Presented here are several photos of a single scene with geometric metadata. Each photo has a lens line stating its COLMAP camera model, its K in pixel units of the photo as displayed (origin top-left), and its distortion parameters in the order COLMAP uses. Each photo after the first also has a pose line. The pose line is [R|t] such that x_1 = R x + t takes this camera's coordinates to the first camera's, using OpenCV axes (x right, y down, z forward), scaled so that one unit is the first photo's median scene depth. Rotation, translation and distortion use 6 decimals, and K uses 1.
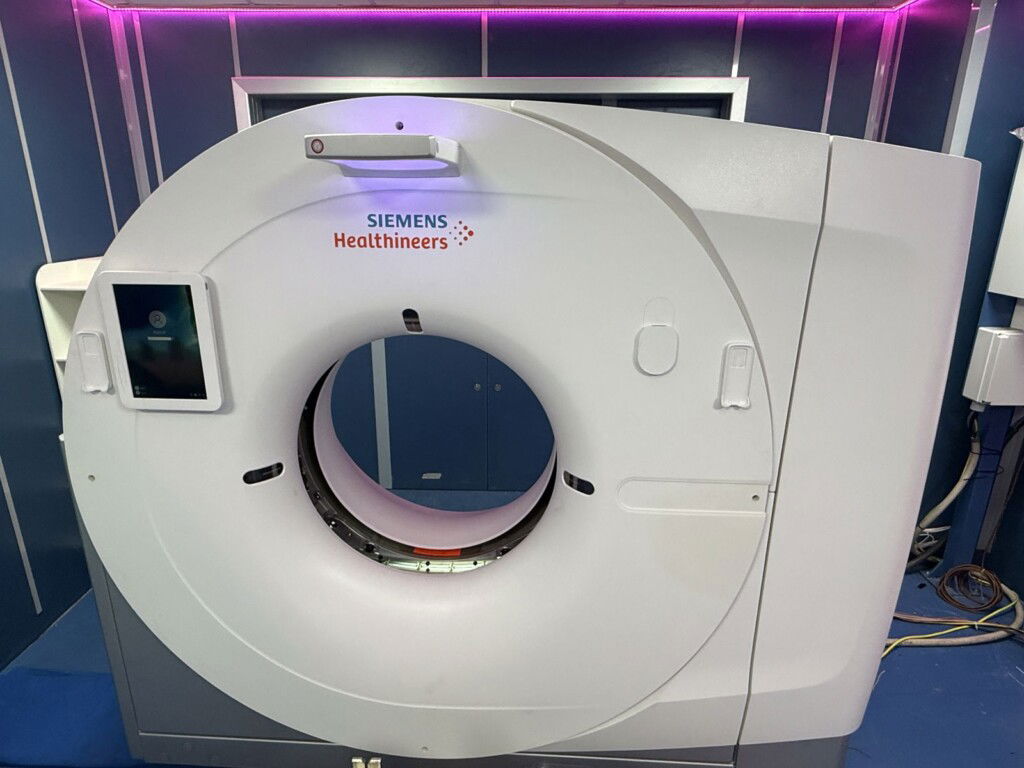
lens RADIAL K [[607.2, 0, 510.4], [0, 607.2, 386.7], [0, 0, 1]] dist [-0.021439, 0.010363]
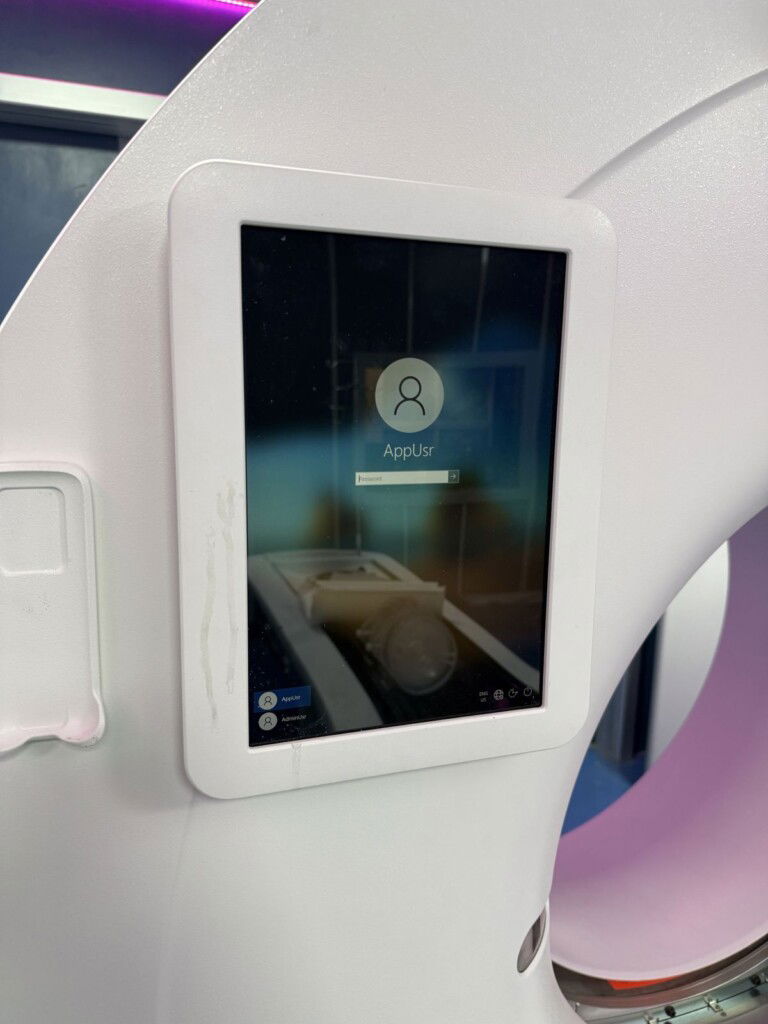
lens RADIAL K [[716.6, 0, 384.8], [0, 716.6, 514.0], [0, 0, 1]] dist [-0.001254, -0.002650]
pose [[0.936980, -0.049636, 0.345840, -0.681181], [0.098981, 0.987015, -0.126508, -0.030085], [-0.335069, 0.152767, 0.929726, 0.735032]]
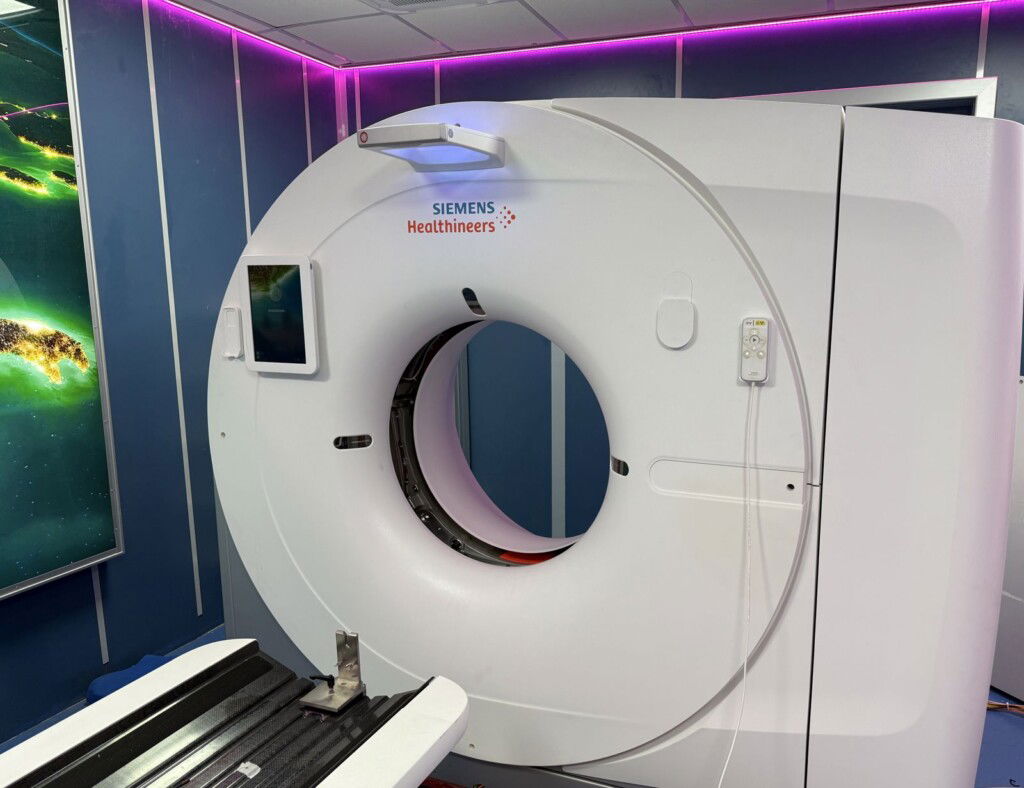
lens RADIAL K [[783.9, 0, 575.2], [0, 783.9, 419.9], [0, 0, 1]] dist [0.042896, -0.038099]
pose [[0.947477, 0.048326, -0.316152, 0.496034], [-0.086806, 0.990269, -0.108779, 0.255350], [0.307818, 0.130509, 0.942452, -0.277937]]
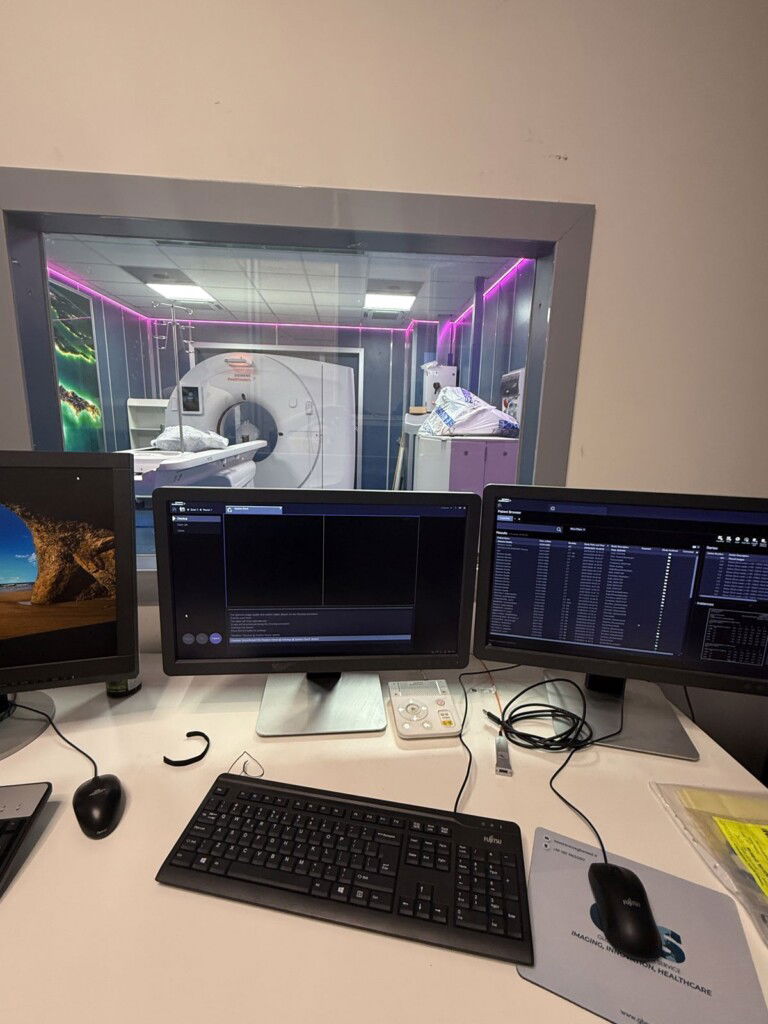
lens RADIAL K [[446.7, 0, 381.6], [0, 446.7, 515.0], [0, 0, 1]] dist [0.001758, 0.000293]
pose [[0.996149, 0.000856, 0.087668, 0.641170], [0.007310, 0.995659, -0.092792, 1.201595], [-0.087367, 0.093076, 0.991818, -2.618272]]
